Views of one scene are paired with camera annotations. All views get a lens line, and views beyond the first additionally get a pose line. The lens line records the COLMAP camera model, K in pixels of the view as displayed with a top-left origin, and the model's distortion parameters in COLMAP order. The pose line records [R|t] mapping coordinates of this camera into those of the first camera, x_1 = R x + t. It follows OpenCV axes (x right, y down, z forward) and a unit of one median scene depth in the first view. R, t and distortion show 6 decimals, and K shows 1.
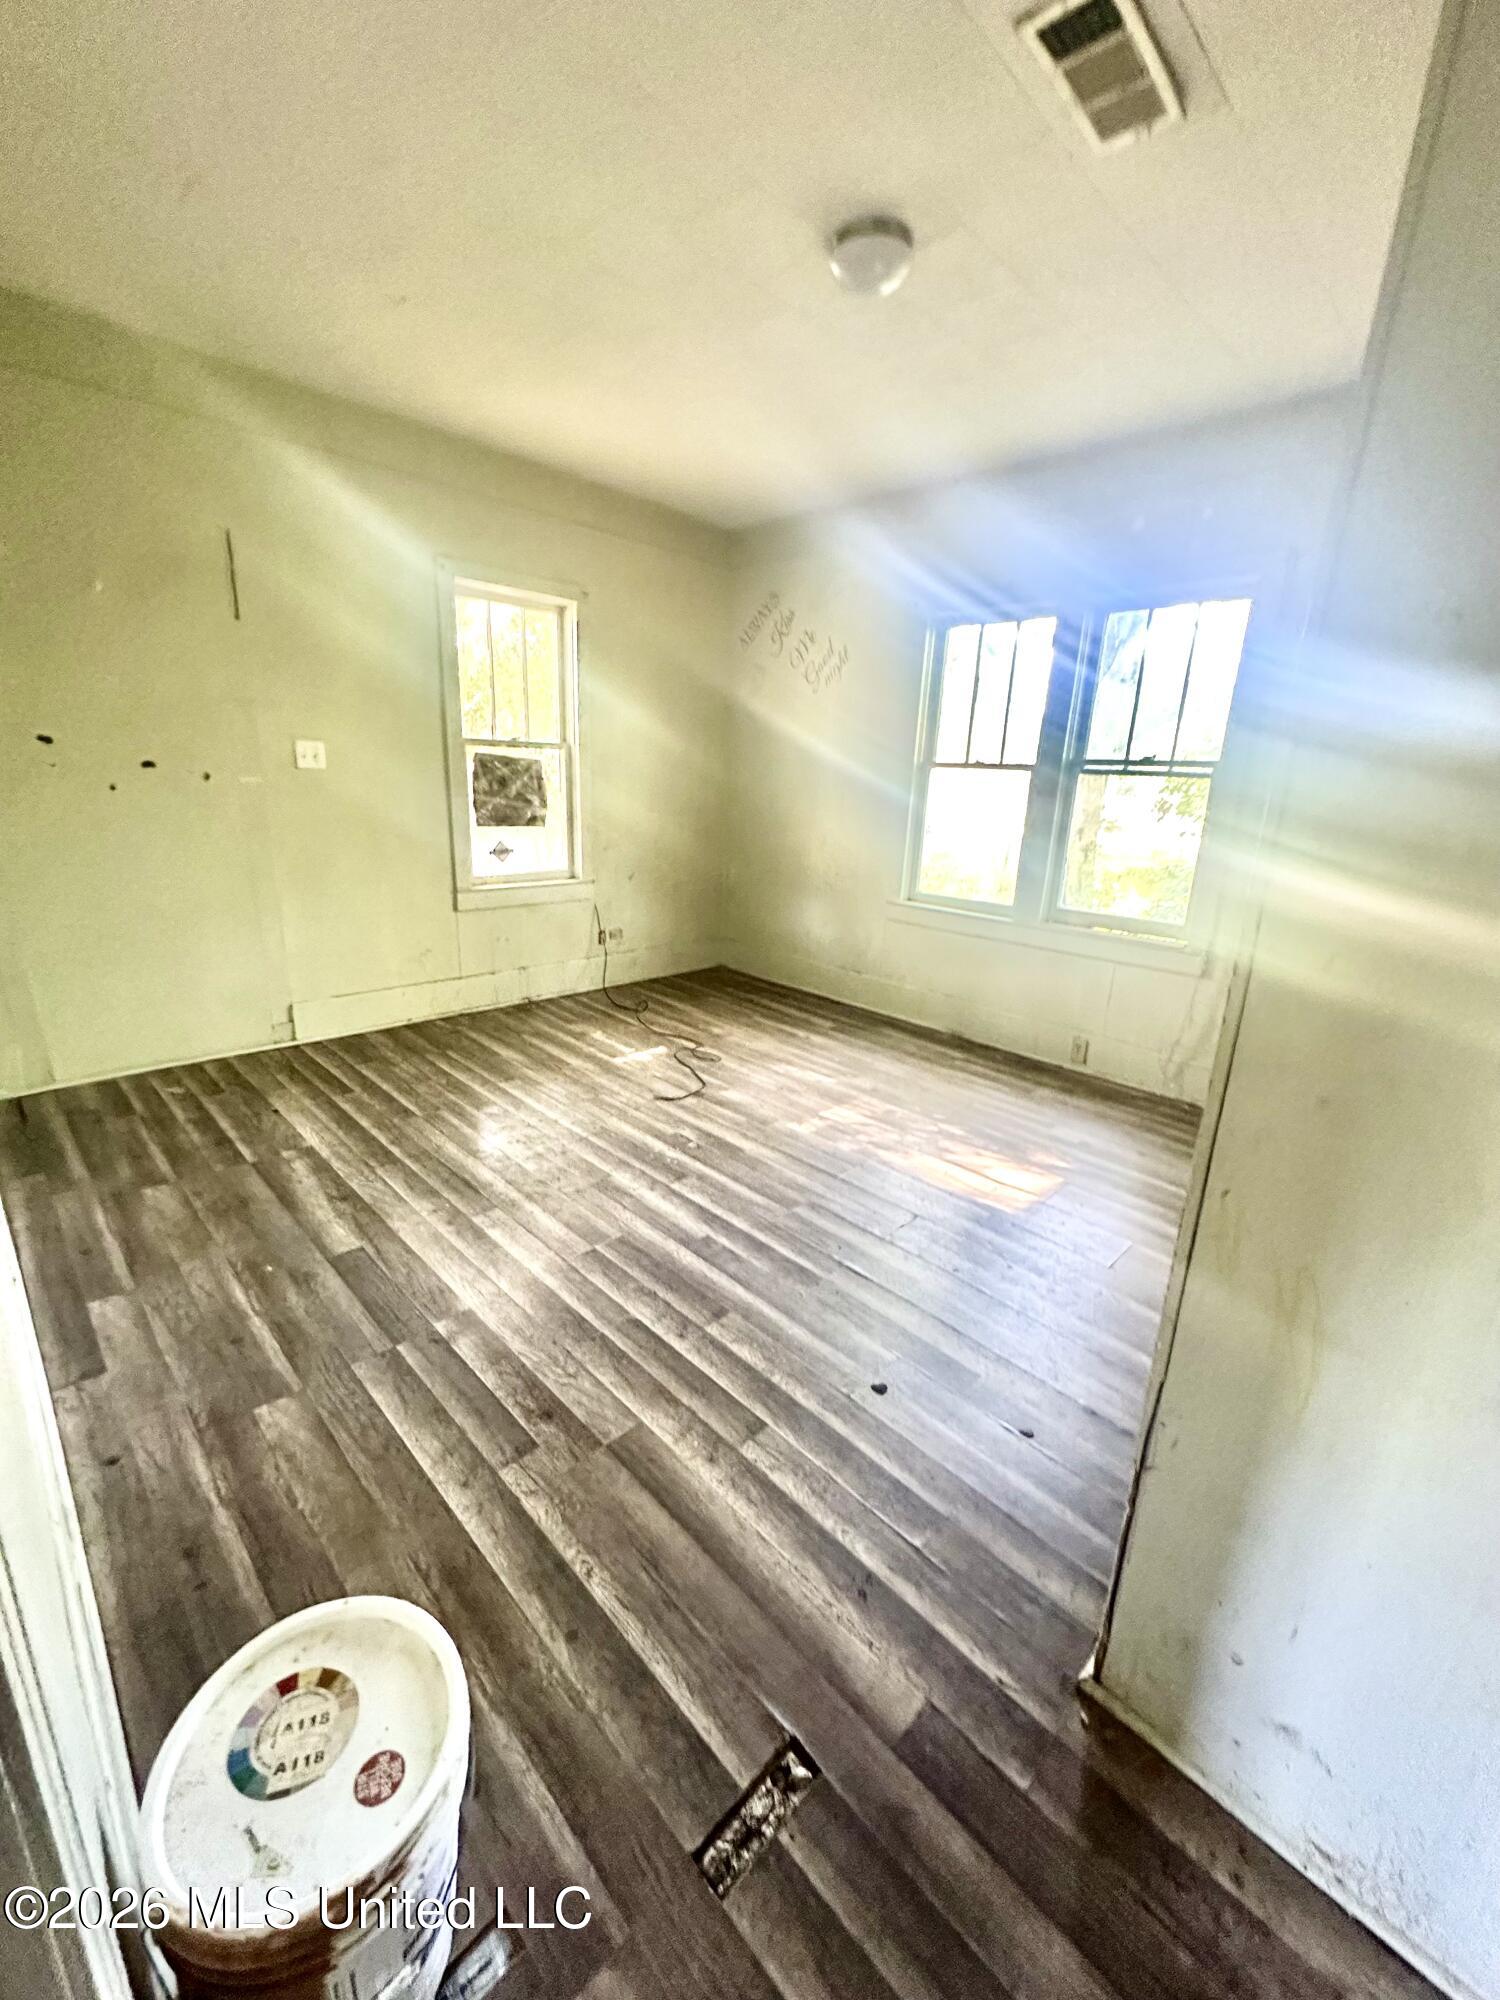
lens RADIAL K [[802.5, 0, 750.0], [0, 802.5, 1000.0], [0, 0, 1]] dist [-0.002075, 0.000475]
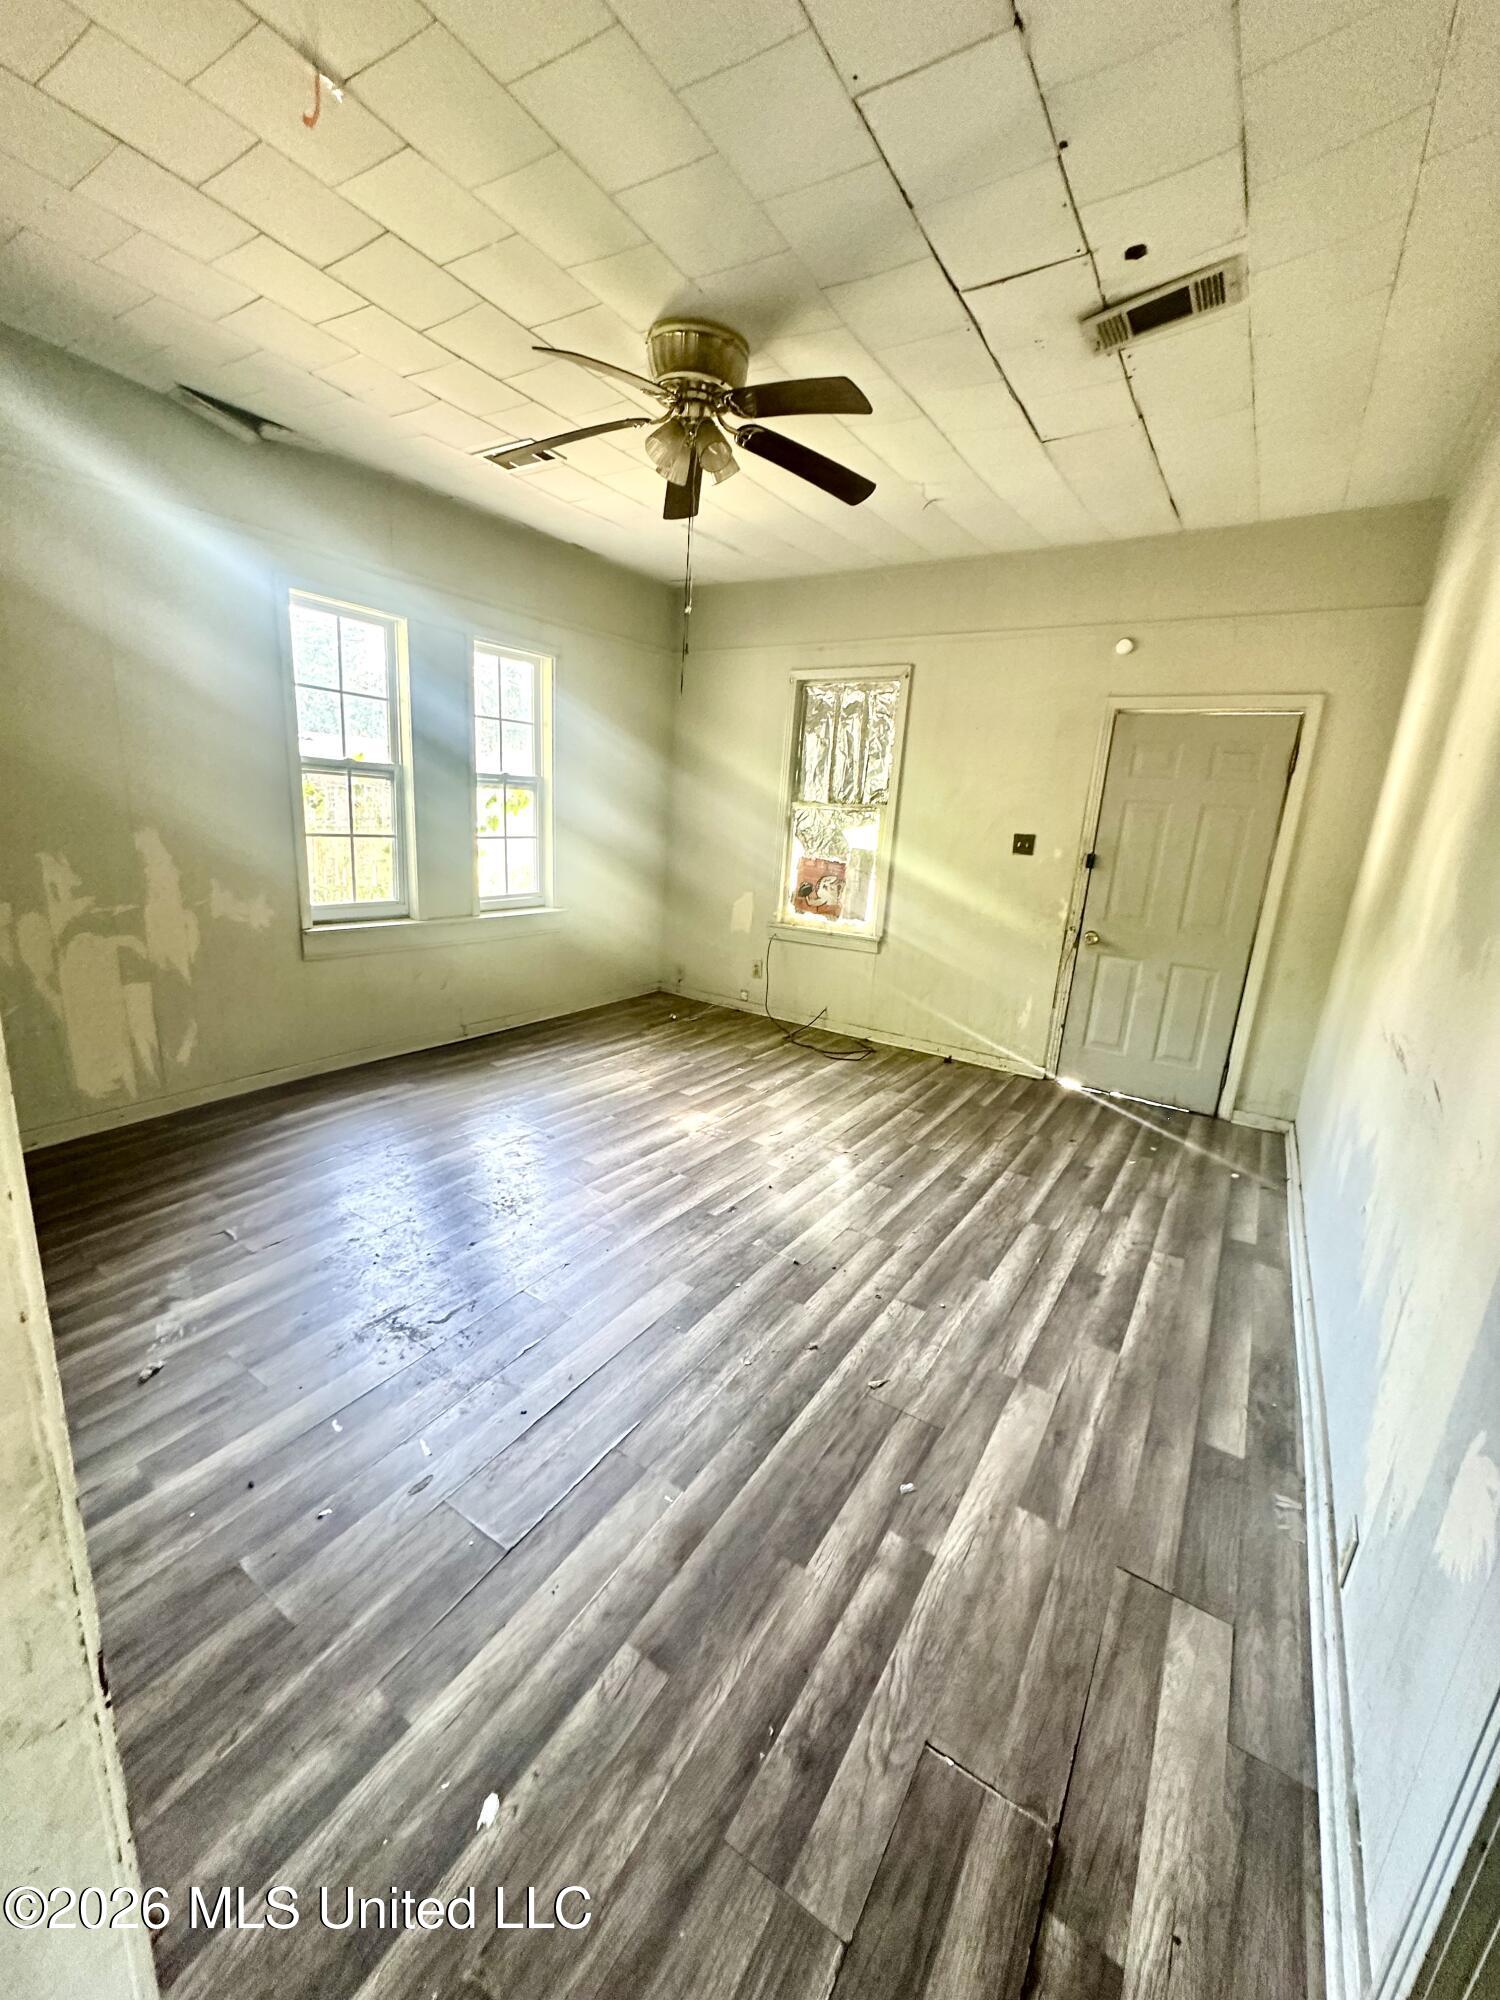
lens RADIAL K [[802.5, 0, 750.0], [0, 802.5, 1000.0], [0, 0, 1]] dist [-0.002075, 0.000475]
pose [[0.218094, 0.195561, -0.956133, 0.226321], [-0.334336, 0.935404, 0.115059, -0.132559], [0.916872, 0.294577, 0.269389, 0.496900]]
